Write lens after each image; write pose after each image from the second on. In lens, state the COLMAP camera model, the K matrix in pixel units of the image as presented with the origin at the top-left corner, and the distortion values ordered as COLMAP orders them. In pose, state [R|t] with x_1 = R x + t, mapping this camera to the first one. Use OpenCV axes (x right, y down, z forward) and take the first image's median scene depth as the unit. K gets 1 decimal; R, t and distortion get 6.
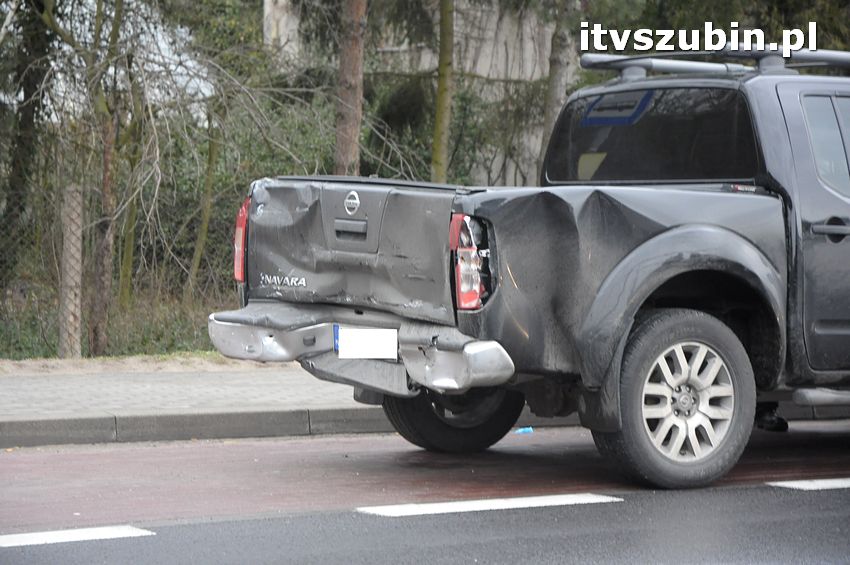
lens RADIAL K [[2589.2, 0, 425.0], [0, 2589.2, 282.5], [0, 0, 1]] dist [0.148705, 1.160257]
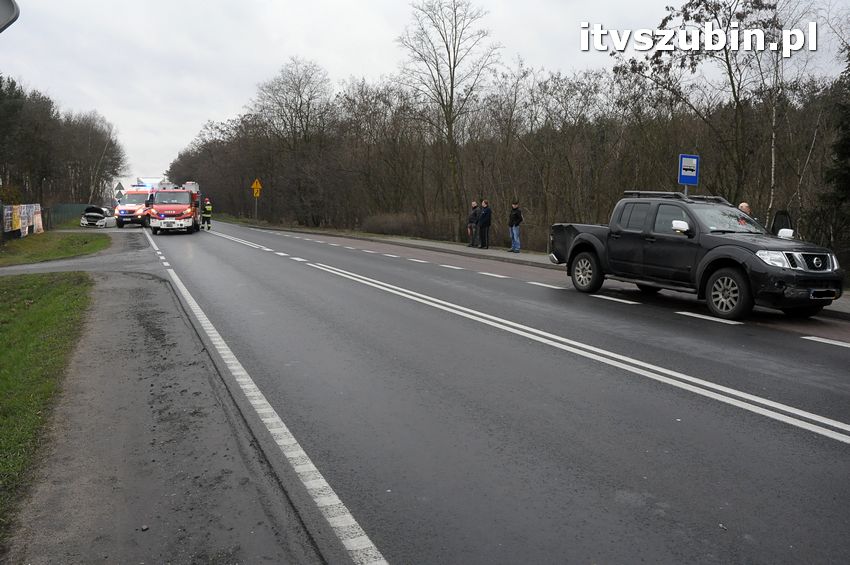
lens RADIAL K [[687.7, 0, 425.0], [0, 687.7, 282.5], [0, 0, 1]] dist [-0.139453, 0.101672]
pose [[-0.287932, 0.056481, -0.955984, 1.296388], [-0.088426, 0.992427, 0.085267, -0.012532], [0.953560, 0.109085, -0.280757, 1.070521]]
